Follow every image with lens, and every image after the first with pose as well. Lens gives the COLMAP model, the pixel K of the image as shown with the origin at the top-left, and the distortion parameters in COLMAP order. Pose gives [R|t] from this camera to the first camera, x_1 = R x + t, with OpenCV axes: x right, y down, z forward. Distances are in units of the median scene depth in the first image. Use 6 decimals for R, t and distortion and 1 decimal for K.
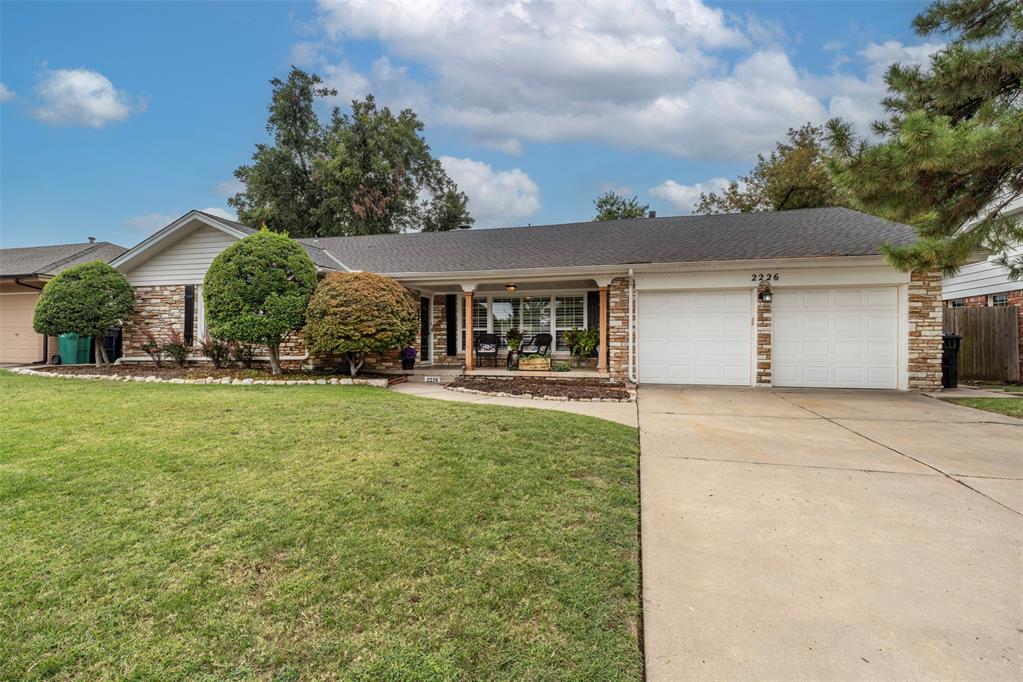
lens RADIAL K [[437.2, 0, 515.2], [0, 437.2, 342.8], [0, 0, 1]] dist [-0.004002, -0.000836]
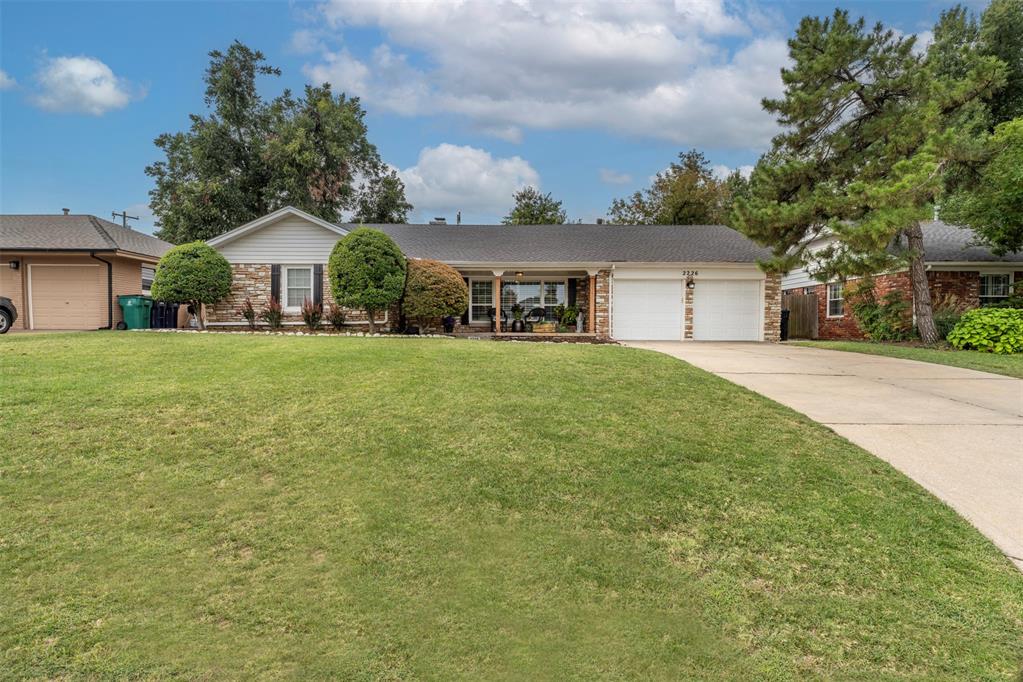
lens RADIAL K [[437.2, 0, 514.8], [0, 437.2, 336.2], [0, 0, 1]] dist [-0.004002, -0.000836]
pose [[0.972708, -0.002334, 0.232021, -0.373441], [-0.002488, 0.999787, 0.020485, 0.045095], [-0.232019, -0.020503, 0.972495, -0.368695]]
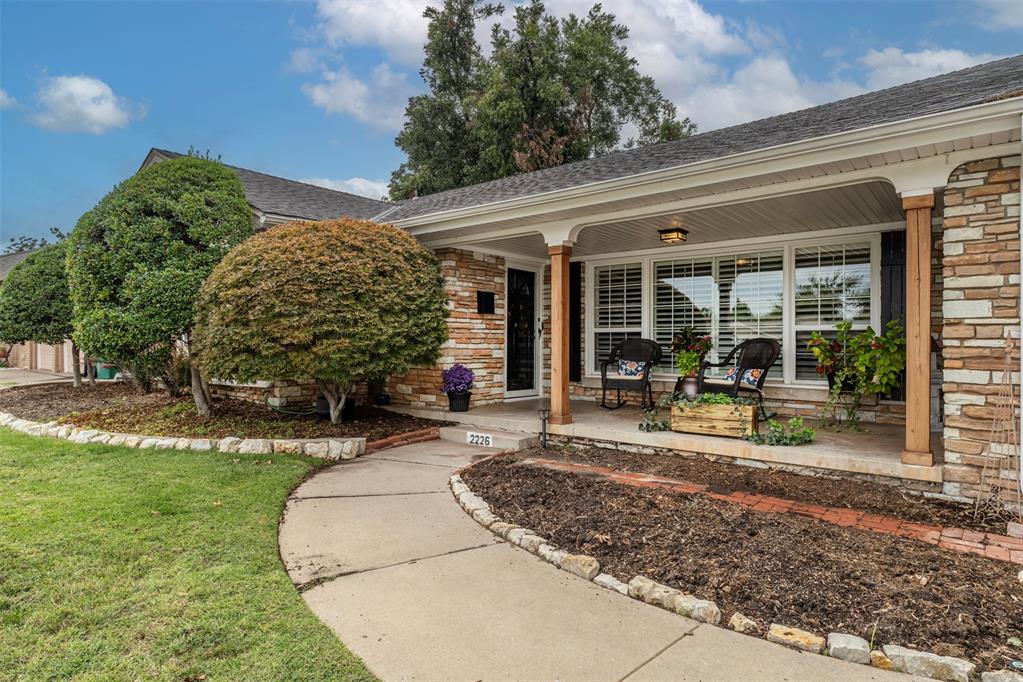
lens RADIAL K [[575.4, 0, 513.6], [0, 575.4, 339.7], [0, 0, 1]] dist [-0.004842, -0.000520]
pose [[0.897596, 0.000302, -0.440819, 0.110097], [-0.004239, 0.999959, -0.007946, -0.016751], [0.440799, 0.009001, 0.897561, 0.448535]]
